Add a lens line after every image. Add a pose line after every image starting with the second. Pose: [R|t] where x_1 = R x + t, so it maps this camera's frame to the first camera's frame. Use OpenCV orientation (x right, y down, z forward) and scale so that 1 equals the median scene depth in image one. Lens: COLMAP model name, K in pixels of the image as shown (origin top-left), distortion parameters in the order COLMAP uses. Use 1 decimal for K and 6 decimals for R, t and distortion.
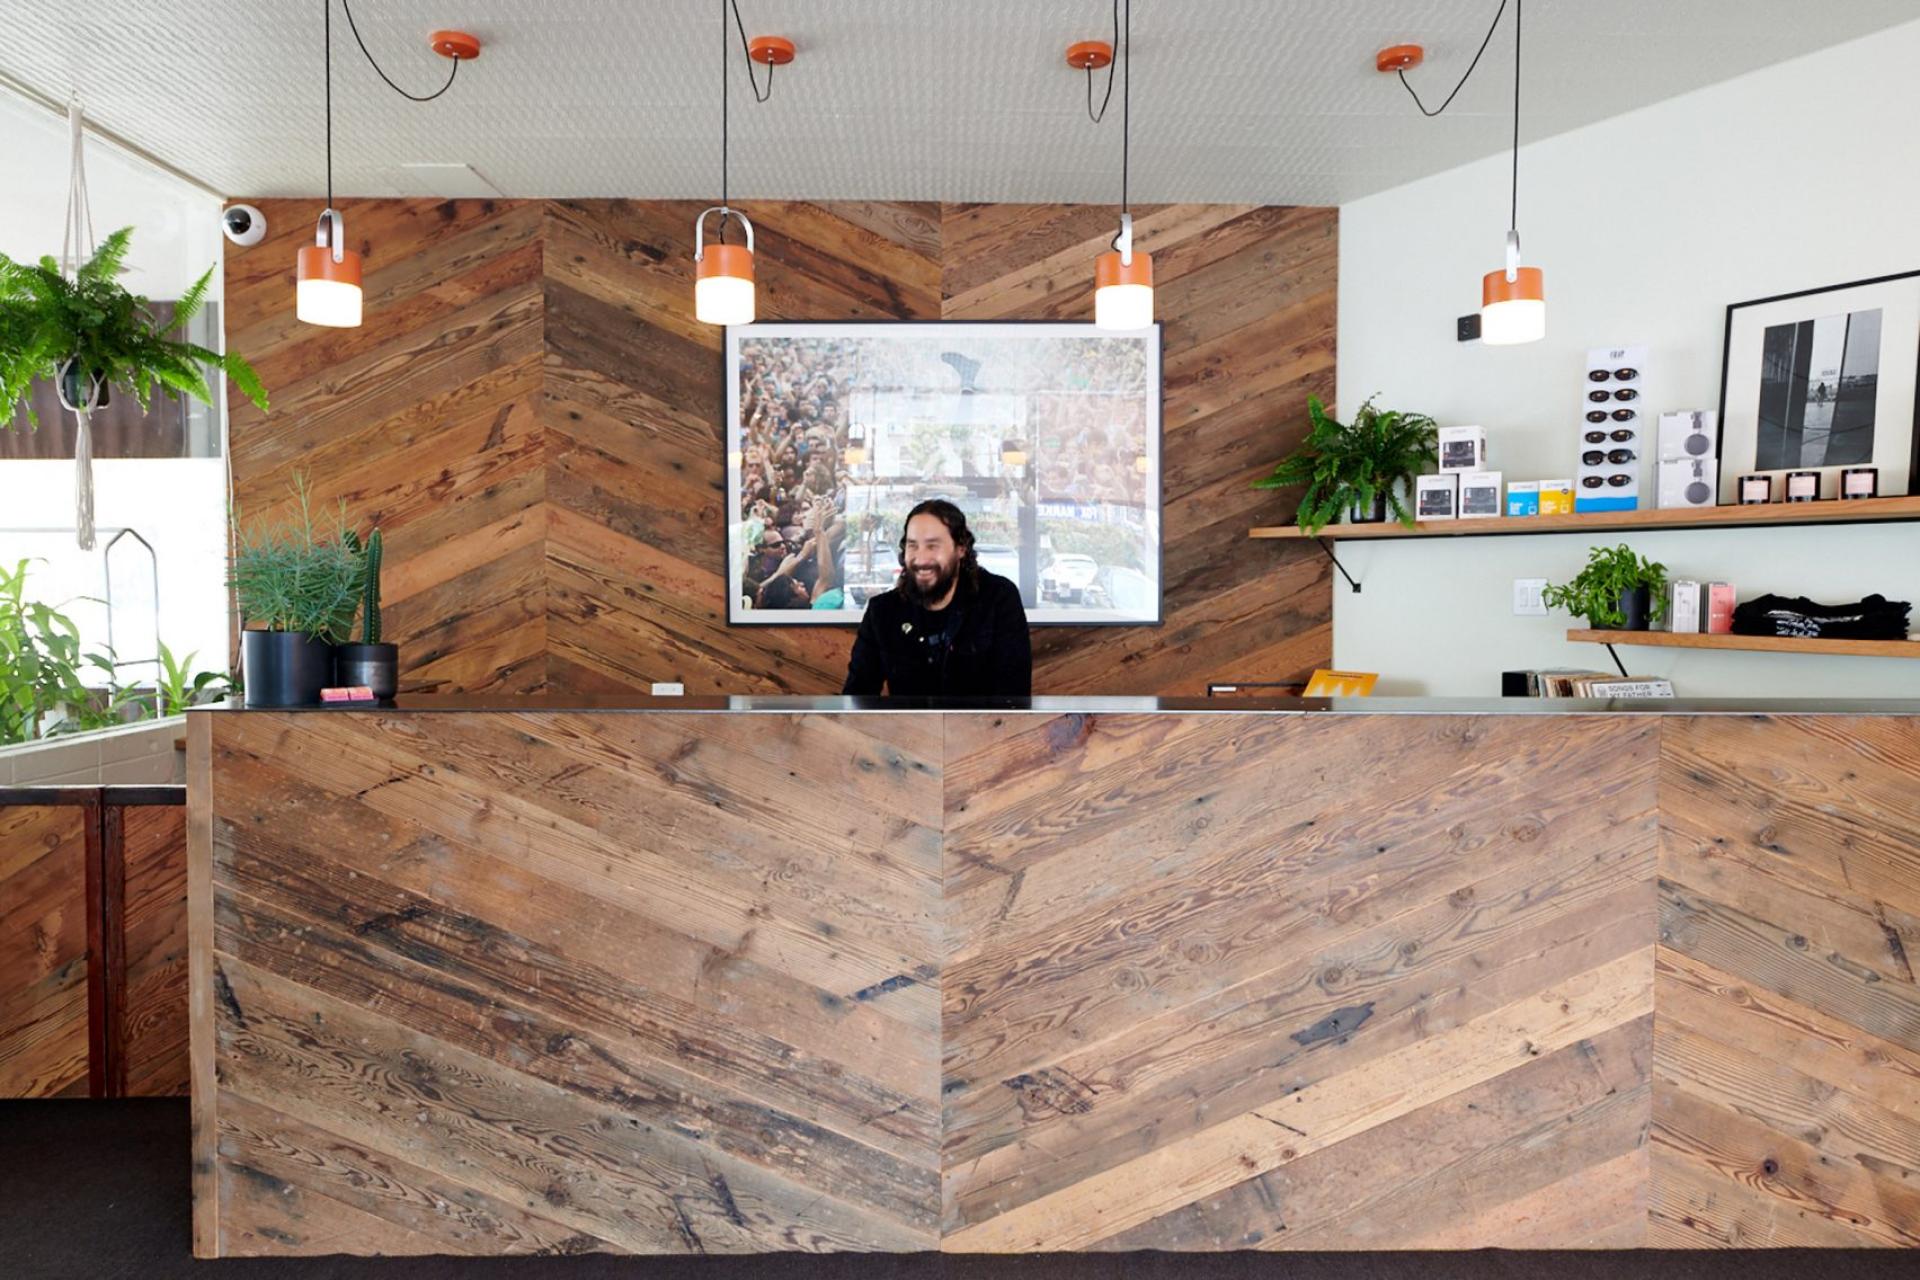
lens RADIAL K [[1266.8, 0, 960.0], [0, 1266.8, 640.0], [0, 0, 1]] dist [0.001033, -0.000196]
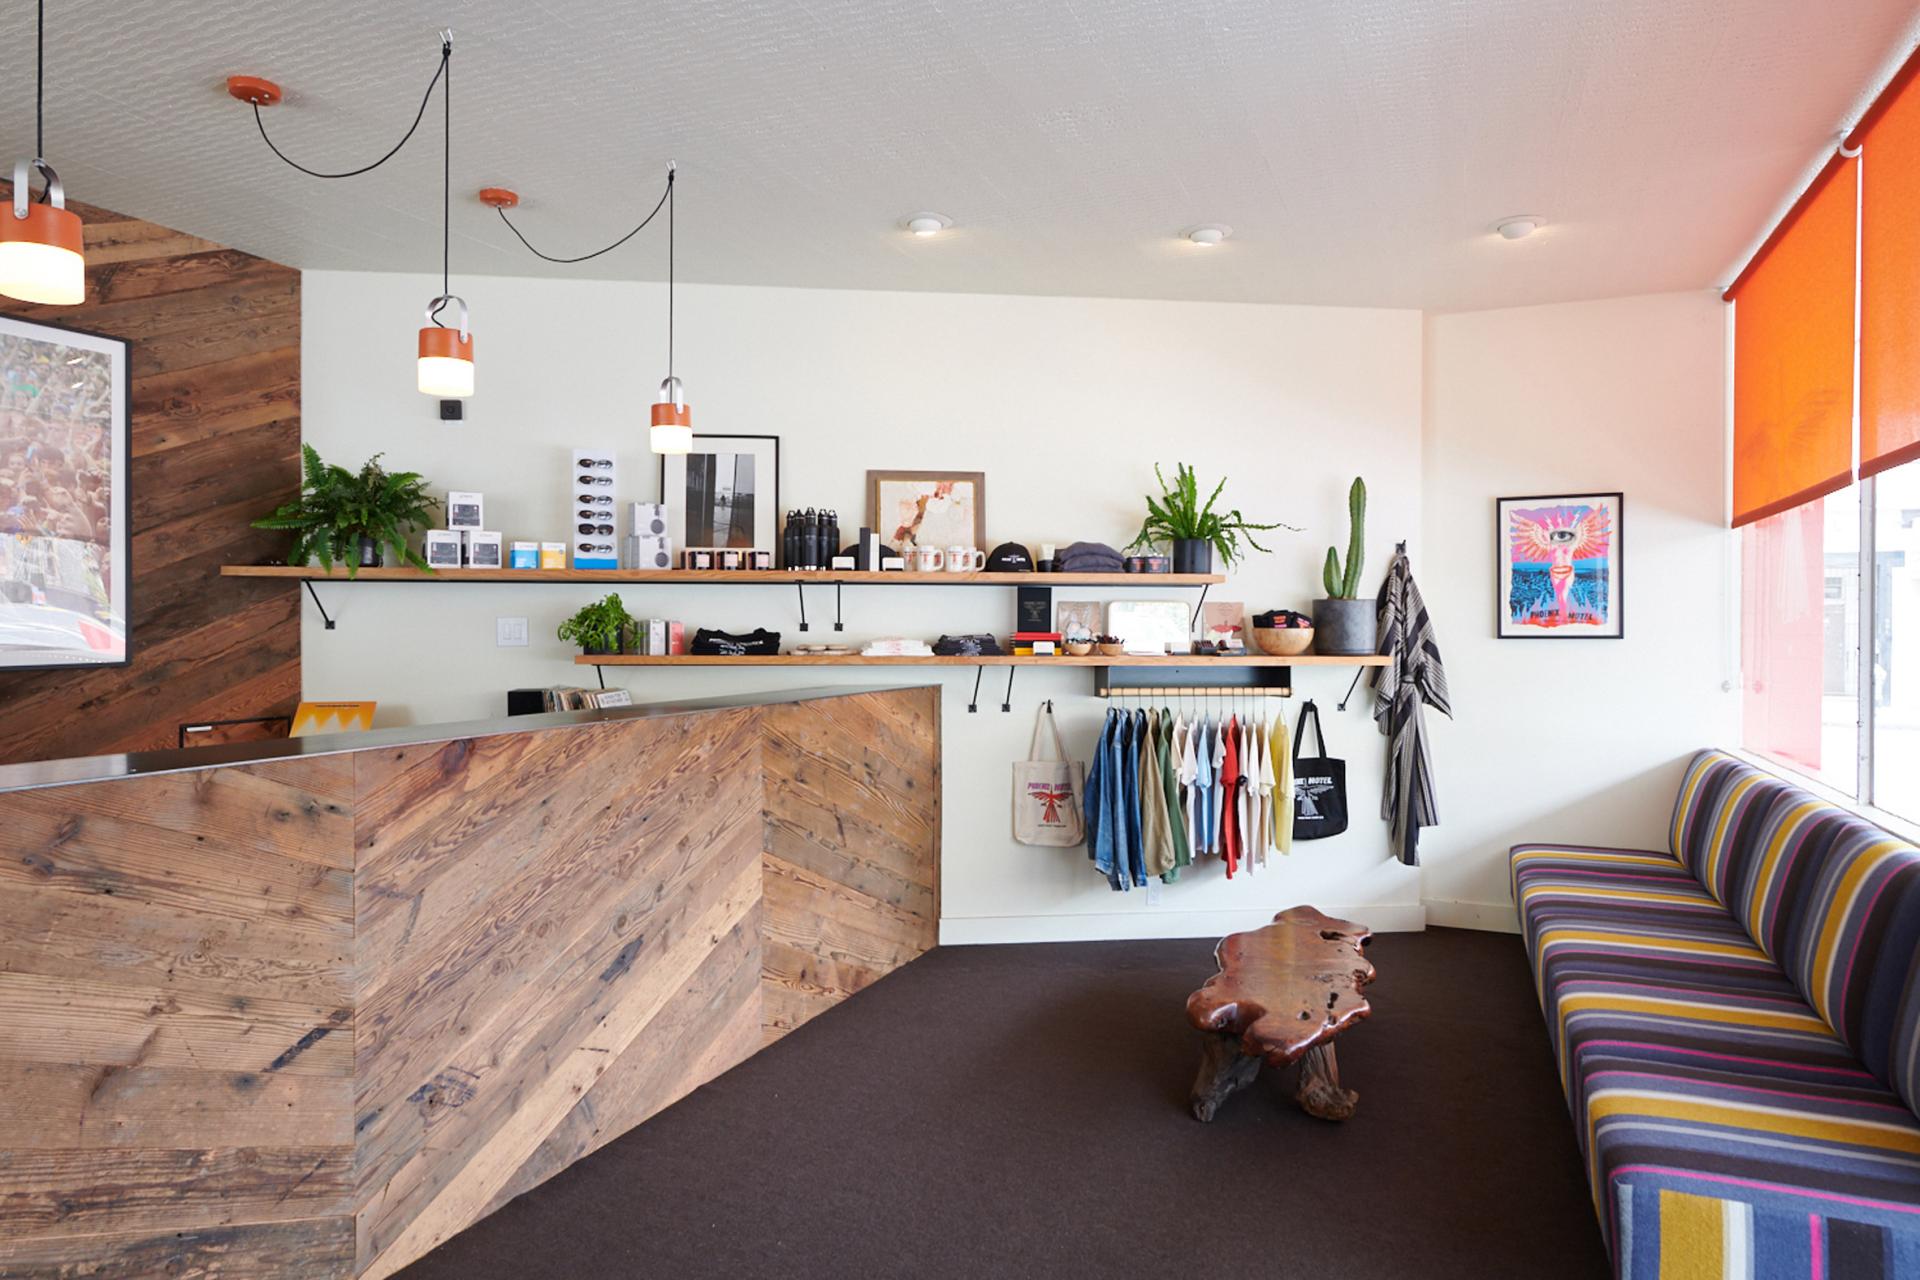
lens RADIAL K [[1144.2, 0, 960.0], [0, 1144.2, 640.0], [0, 0, 1]] dist [-0.001245, -0.000794]
pose [[0.415213, -0.016047, 0.909583, -0.627458], [0.039276, 0.999228, -0.000300, -0.011847], [-0.908876, 0.035849, 0.415523, 0.178621]]
